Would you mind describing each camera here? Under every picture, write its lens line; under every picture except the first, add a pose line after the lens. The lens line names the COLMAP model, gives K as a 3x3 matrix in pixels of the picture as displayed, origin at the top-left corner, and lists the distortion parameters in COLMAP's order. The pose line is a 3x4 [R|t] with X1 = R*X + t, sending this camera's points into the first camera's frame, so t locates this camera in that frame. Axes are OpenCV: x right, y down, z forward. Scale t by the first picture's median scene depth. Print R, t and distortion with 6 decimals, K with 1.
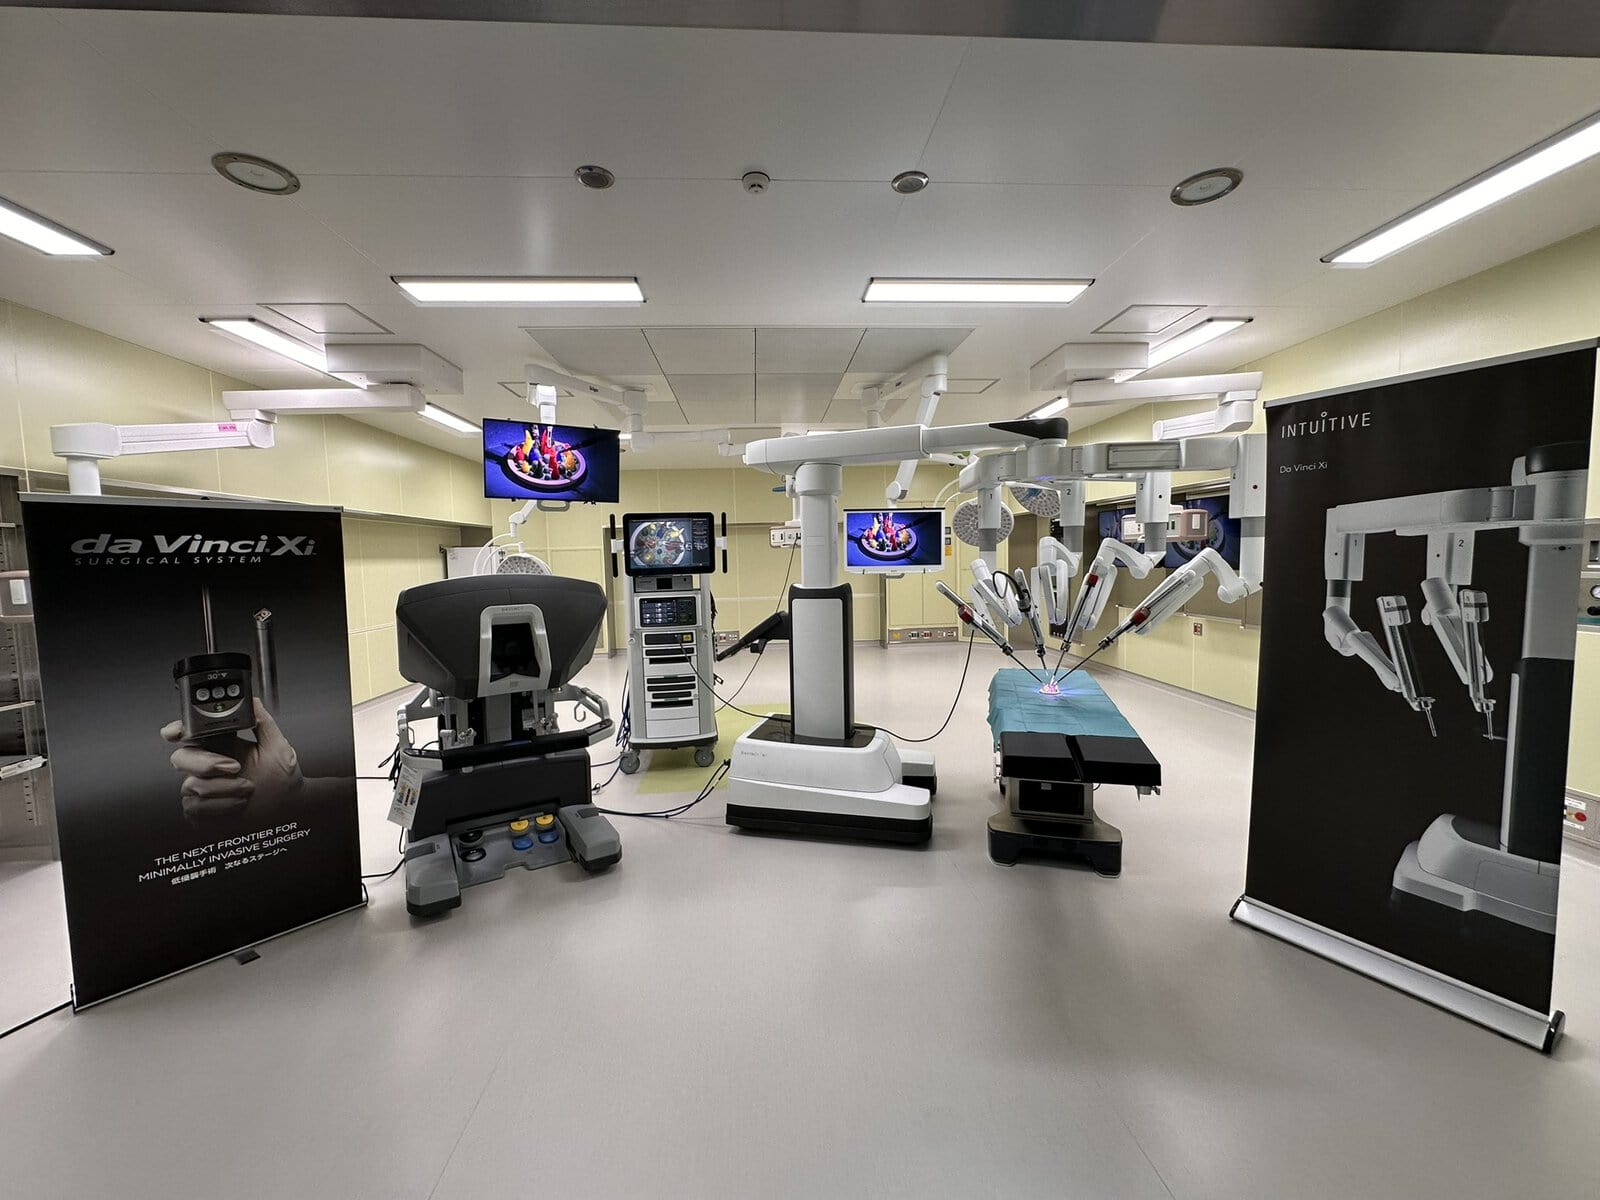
lens RADIAL K [[639.6, 0, 804.8], [0, 639.6, 602.9], [0, 0, 1]] dist [0.000662, -0.000636]
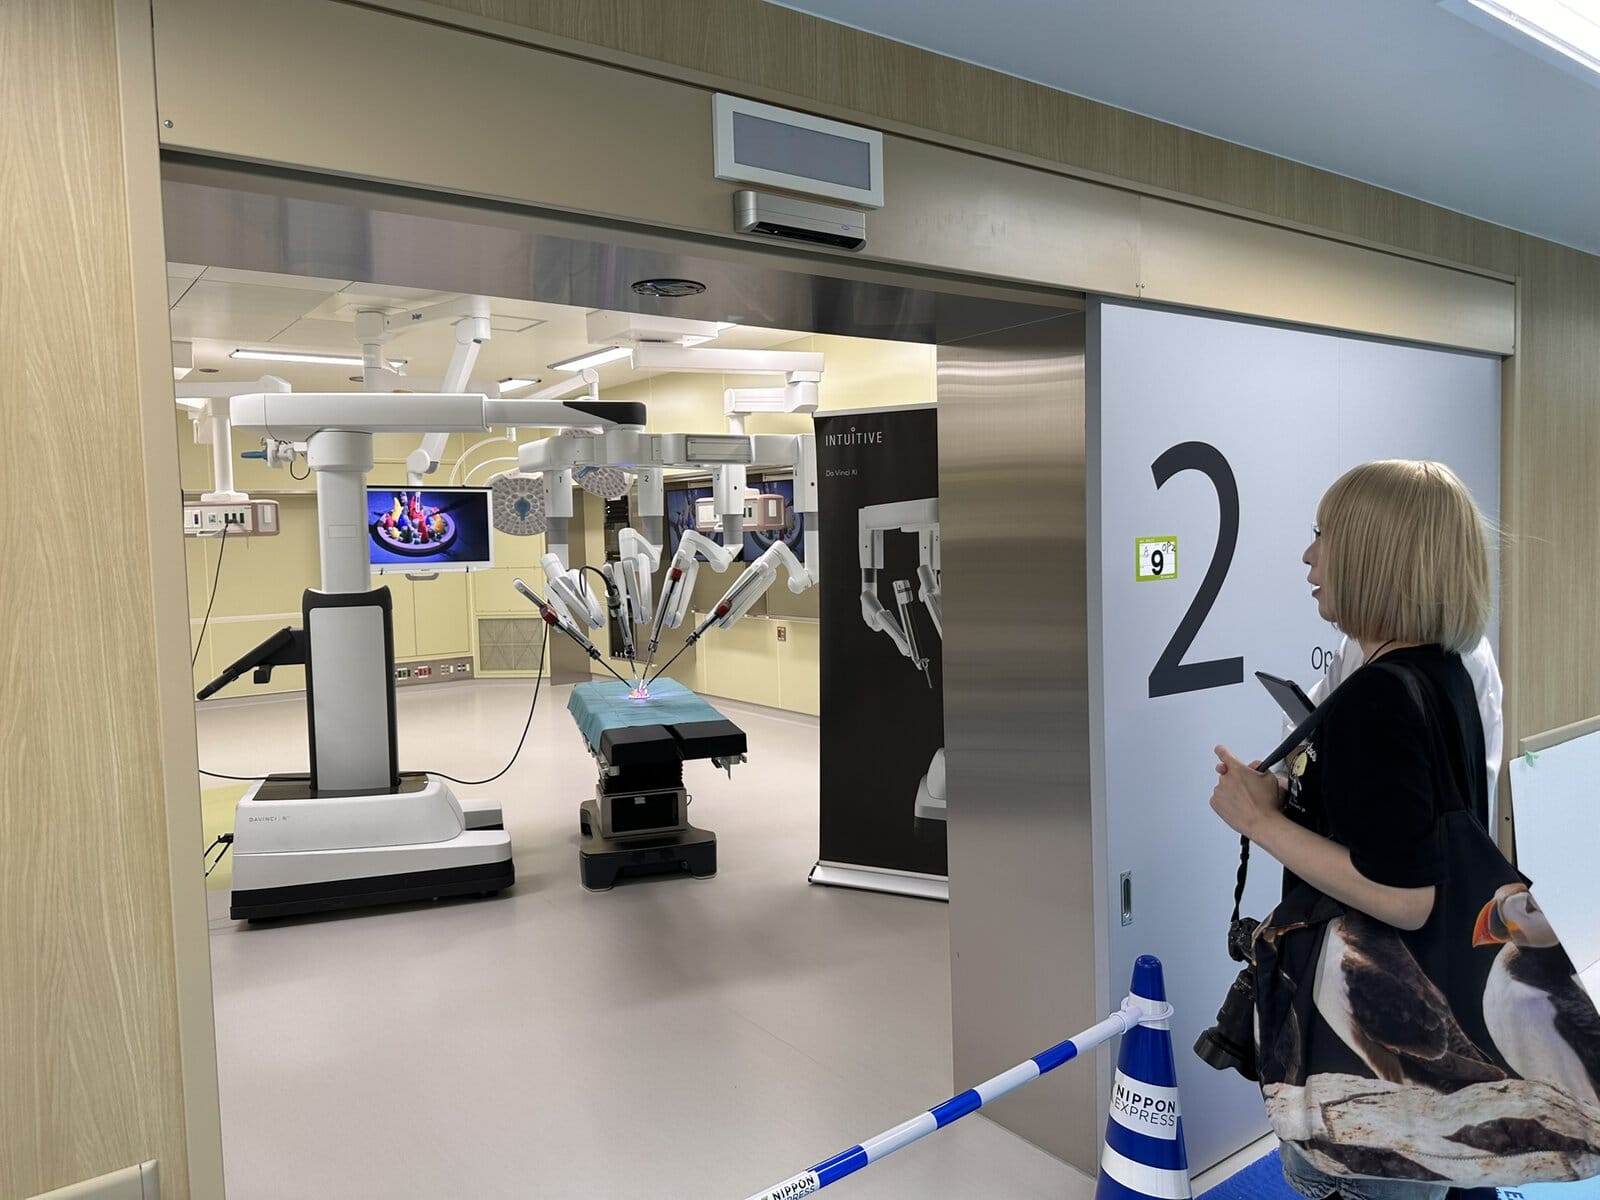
lens RADIAL K [[1132.9, 0, 807.0], [0, 1132.9, 600.7], [0, 0, 1]] dist [0.032156, -0.025445]
pose [[0.844596, -0.031061, 0.534503, -0.280238], [0.044753, 0.998918, -0.012669, 0.032504], [-0.533531, 0.034621, 0.845072, -0.511517]]
